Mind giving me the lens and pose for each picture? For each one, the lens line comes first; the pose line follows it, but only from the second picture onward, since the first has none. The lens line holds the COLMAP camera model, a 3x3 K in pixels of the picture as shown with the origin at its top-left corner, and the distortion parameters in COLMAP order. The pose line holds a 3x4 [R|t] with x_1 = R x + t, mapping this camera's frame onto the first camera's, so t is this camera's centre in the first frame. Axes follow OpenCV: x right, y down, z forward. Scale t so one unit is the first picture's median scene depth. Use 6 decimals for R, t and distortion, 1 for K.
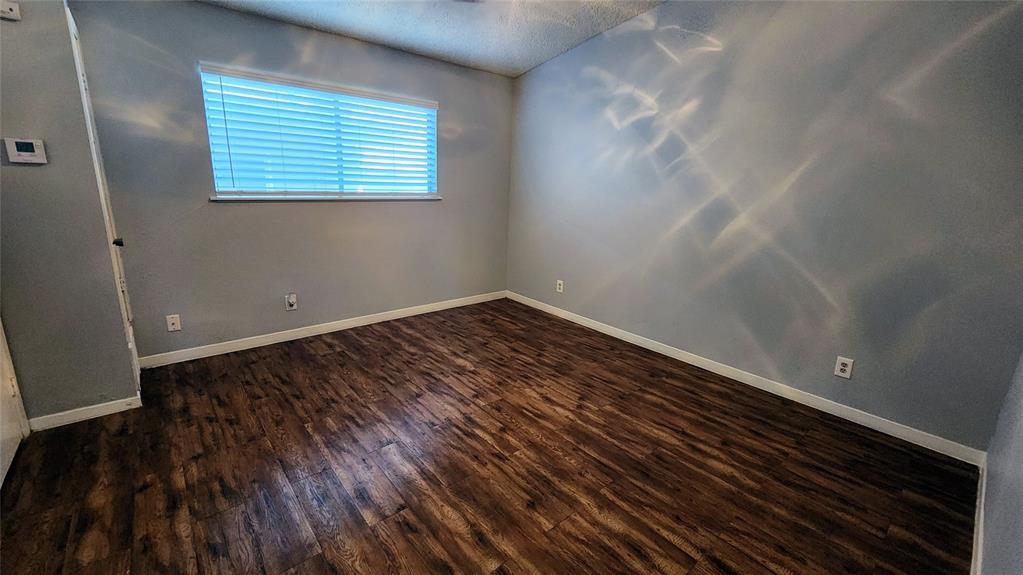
lens RADIAL K [[419.4, 0, 512.3], [0, 419.4, 286.6], [0, 0, 1]] dist [-0.001368, -0.000180]
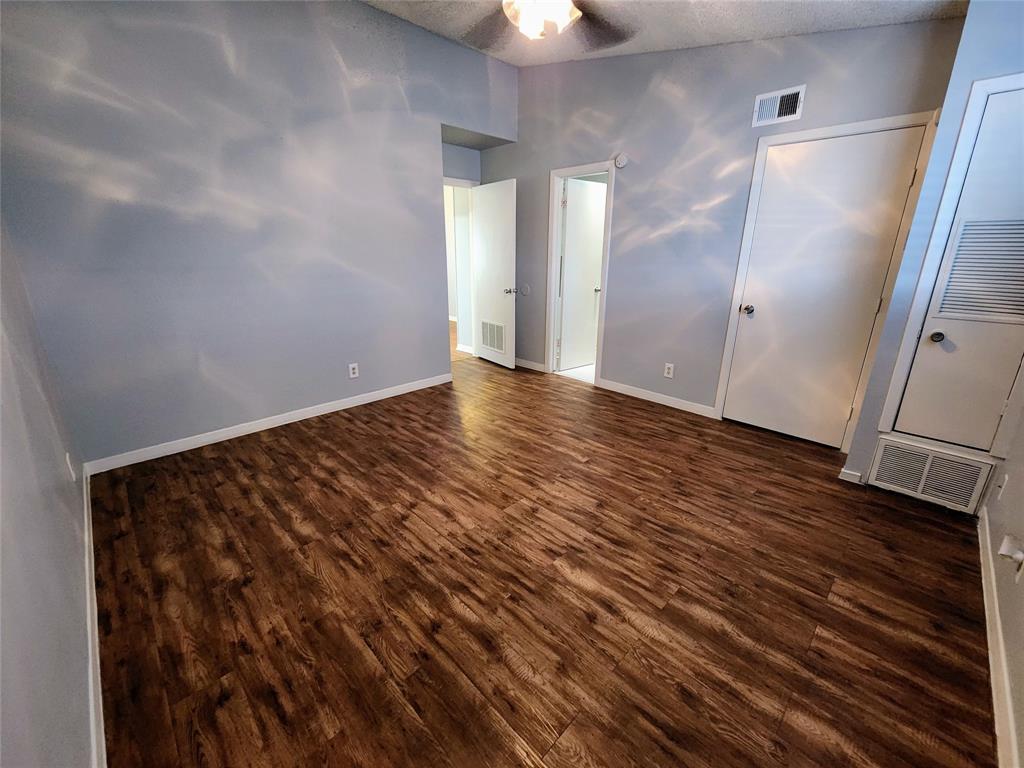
lens RADIAL K [[418.7, 0, 512.8], [0, 418.7, 380.0], [0, 0, 1]] dist [0.002423, -0.000760]
pose [[-0.996874, -0.021252, -0.076100, 0.025948], [-0.057902, 0.851842, 0.520589, -0.409703], [0.053762, 0.523368, -0.850409, 1.644227]]
